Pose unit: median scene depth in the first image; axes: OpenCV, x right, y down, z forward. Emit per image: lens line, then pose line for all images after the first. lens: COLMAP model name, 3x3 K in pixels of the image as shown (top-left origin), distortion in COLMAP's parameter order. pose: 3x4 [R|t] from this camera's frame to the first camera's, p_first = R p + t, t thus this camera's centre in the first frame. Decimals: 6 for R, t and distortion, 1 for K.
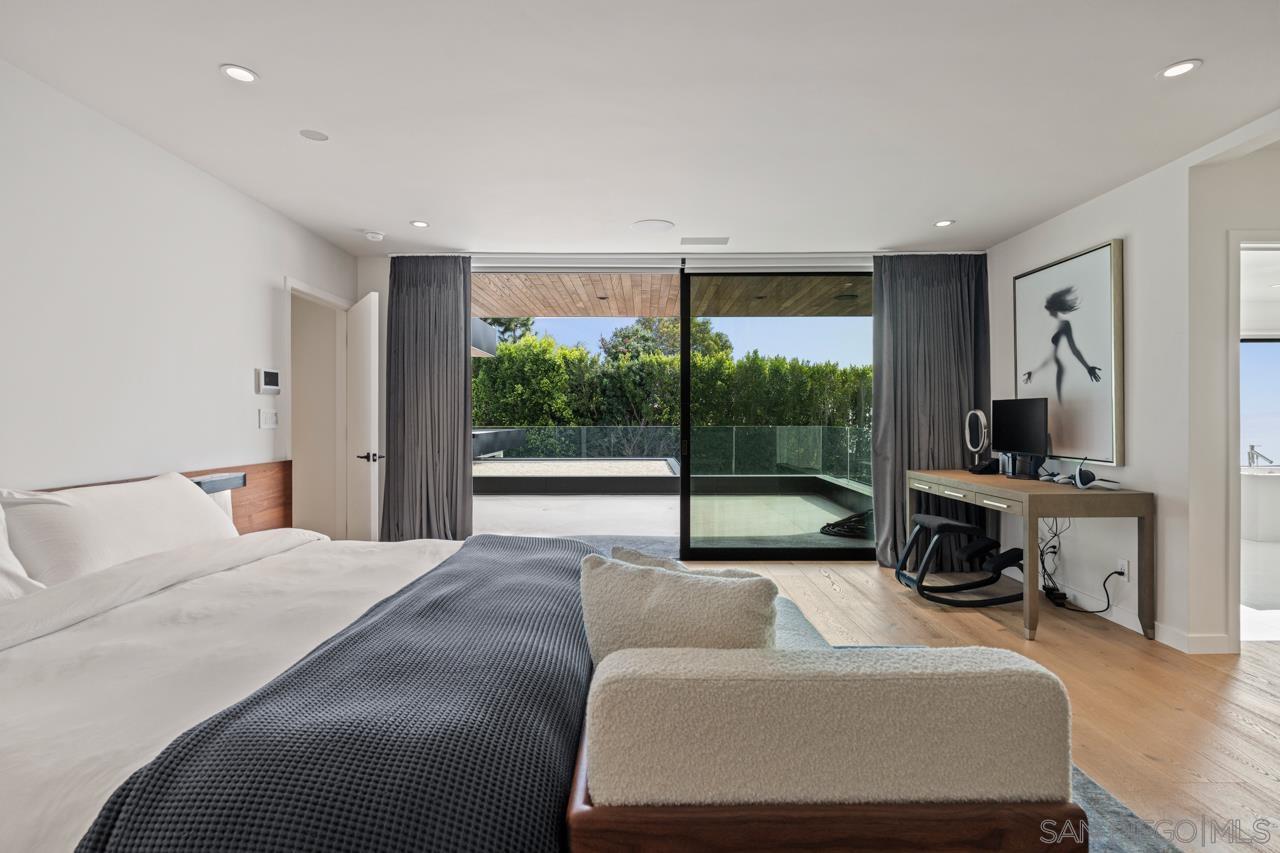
lens RADIAL K [[653.9, 0, 640.0], [0, 653.9, 426.5], [0, 0, 1]] dist [-0.002902, 0.000507]
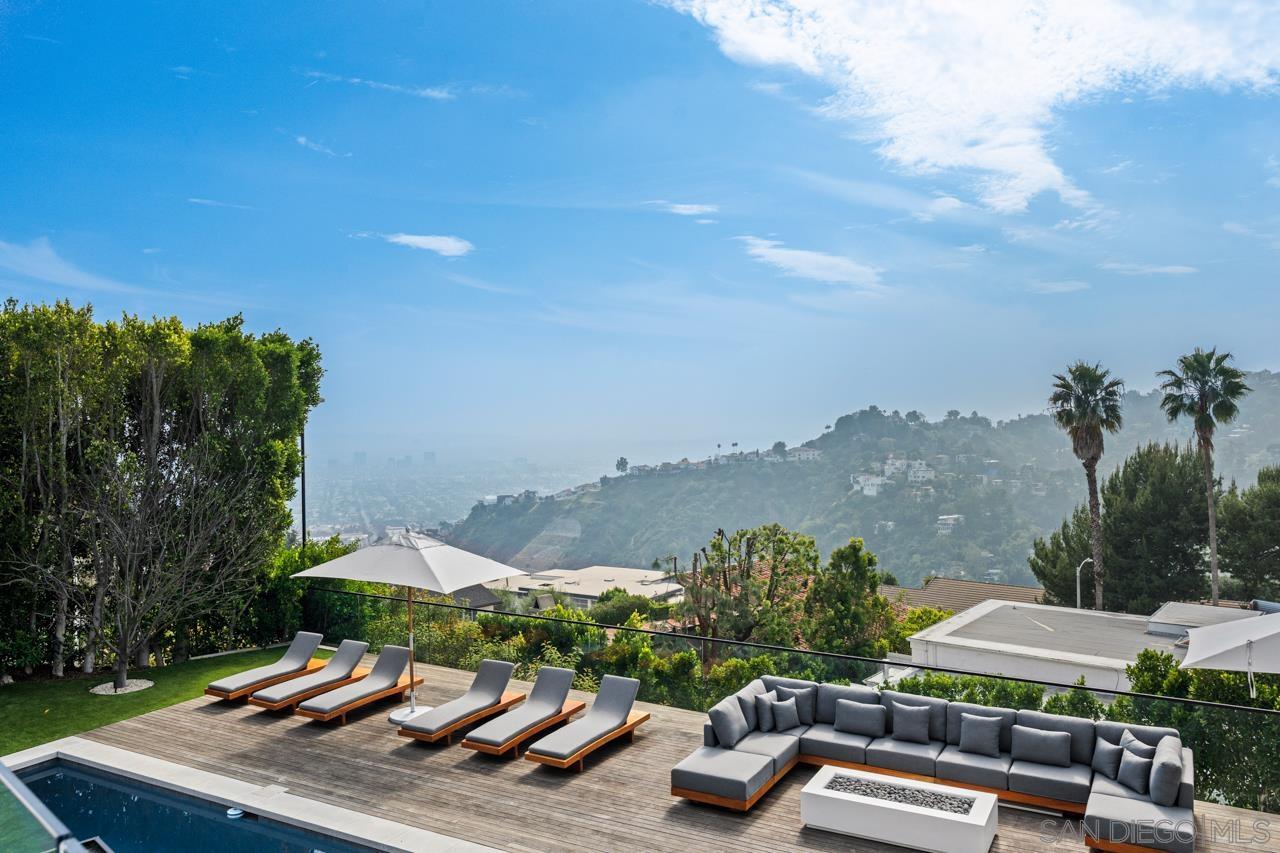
lens RADIAL K [[945.3, 0, 640.0], [0, 945.3, 426.5], [0, 0, 1]] dist [0.005520, -0.002207]
pose [[0.692356, -0.021199, 0.721245, 0.103196], [0.025472, 0.999663, 0.004931, -0.013959], [-0.721106, 0.014957, 0.692663, 0.312914]]
